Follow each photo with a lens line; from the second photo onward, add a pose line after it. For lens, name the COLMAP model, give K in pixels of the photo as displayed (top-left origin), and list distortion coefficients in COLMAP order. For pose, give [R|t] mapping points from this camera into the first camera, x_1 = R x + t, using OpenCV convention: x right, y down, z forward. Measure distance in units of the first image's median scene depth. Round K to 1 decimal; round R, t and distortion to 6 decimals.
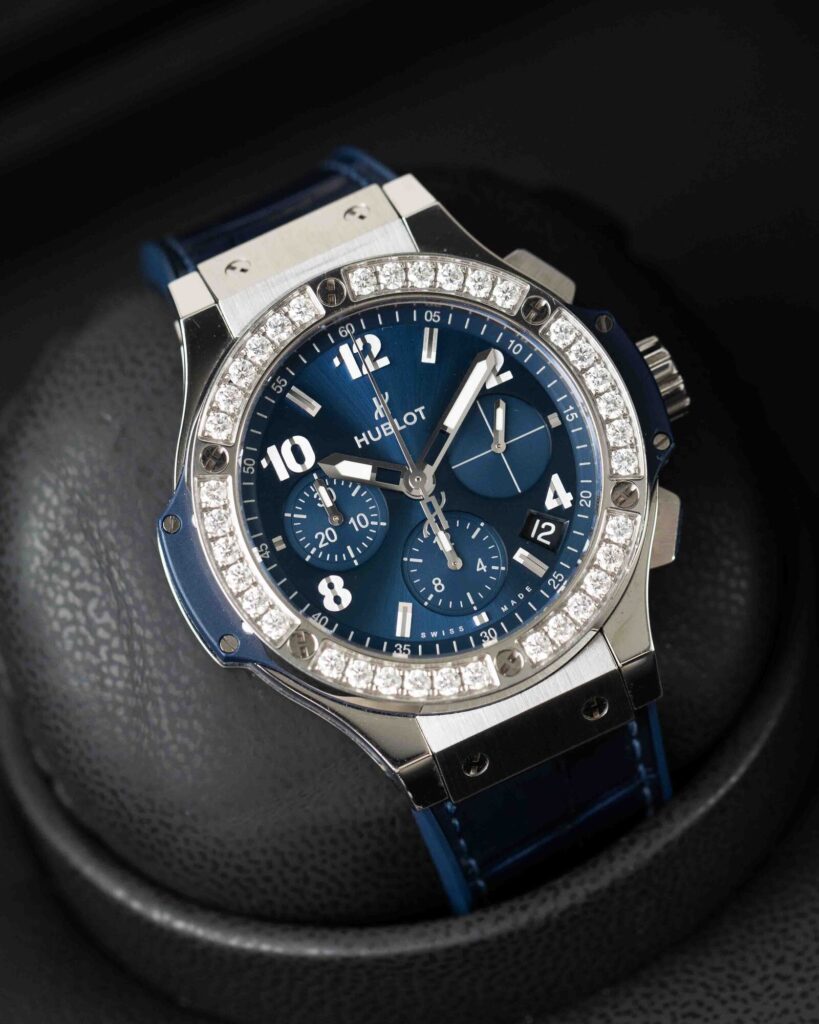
lens RADIAL K [[5371.8, 0, 410.6], [0, 5371.8, 512.3], [0, 0, 1]] dist [-0.073133, 0.000000]
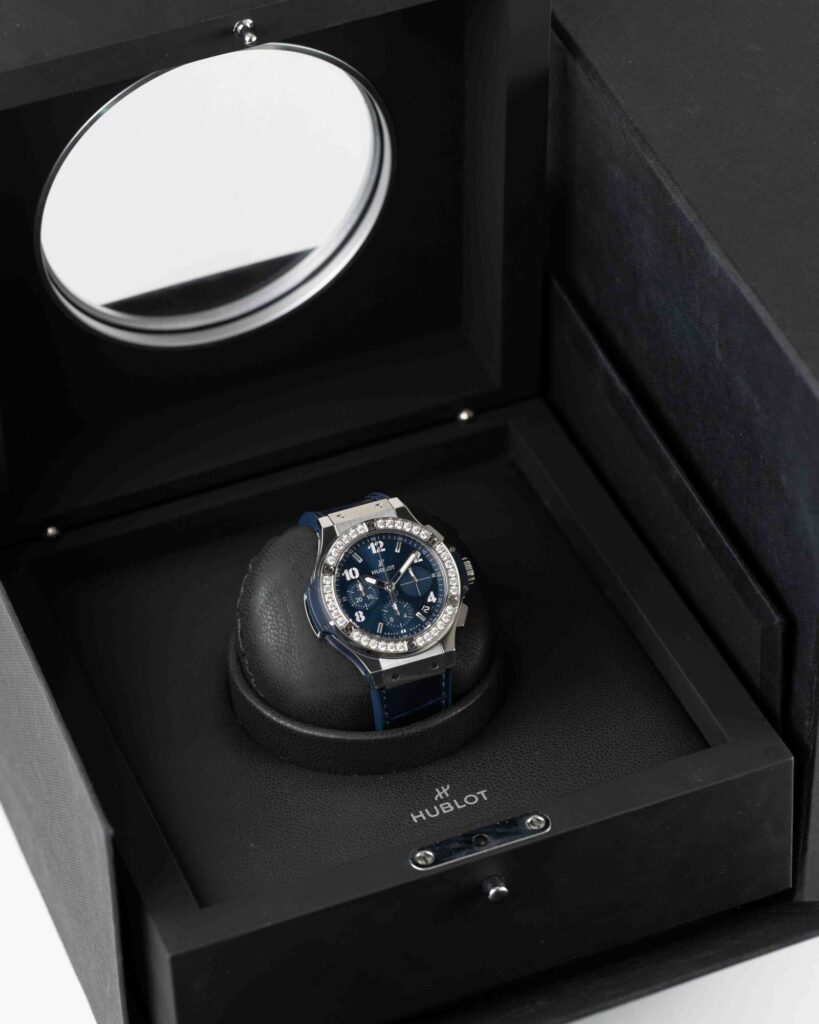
lens RADIAL K [[5371.8, 0, 409.2], [0, 5371.8, 511.9], [0, 0, 1]] dist [-0.073133, 0.000000]
pose [[0.986686, 0.147327, 0.068891, -0.214311], [-0.134499, 0.977304, -0.163665, 0.473075], [-0.091440, 0.152220, 0.984108, -2.162829]]
